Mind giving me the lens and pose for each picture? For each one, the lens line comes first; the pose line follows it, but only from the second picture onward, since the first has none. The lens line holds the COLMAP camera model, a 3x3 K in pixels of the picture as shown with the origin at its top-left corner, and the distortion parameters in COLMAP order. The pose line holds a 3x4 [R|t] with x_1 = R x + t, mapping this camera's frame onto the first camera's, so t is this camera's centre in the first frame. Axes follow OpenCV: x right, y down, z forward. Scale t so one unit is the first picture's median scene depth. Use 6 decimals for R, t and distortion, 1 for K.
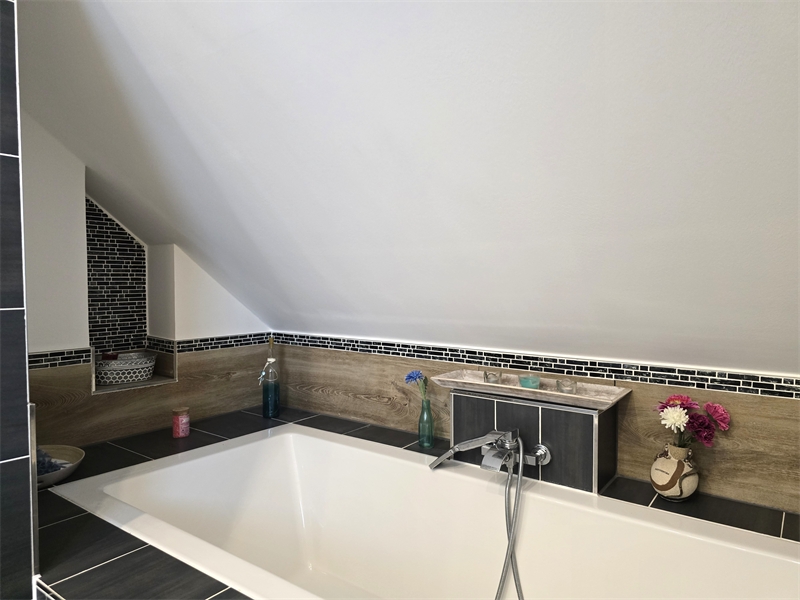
lens RADIAL K [[549.5, 0, 400.0], [0, 549.5, 300.0], [0, 0, 1]] dist [0.041831, -0.003365]
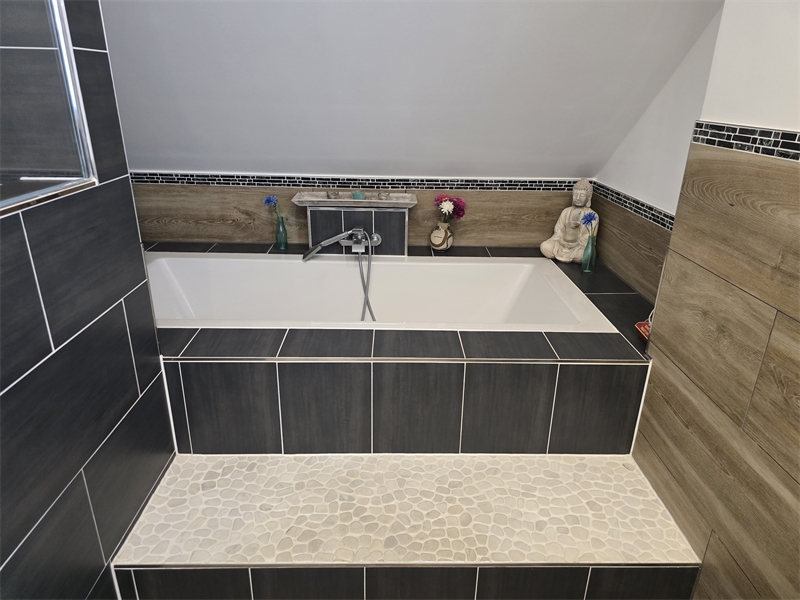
lens RADIAL K [[549.5, 0, 400.0], [0, 549.5, 300.0], [0, 0, 1]] dist [0.041831, -0.003365]
pose [[0.792718, -0.205105, 0.574047, -0.597301], [0.003524, 0.943222, 0.332143, -0.083968], [-0.609578, -0.261273, 0.748432, -0.282663]]
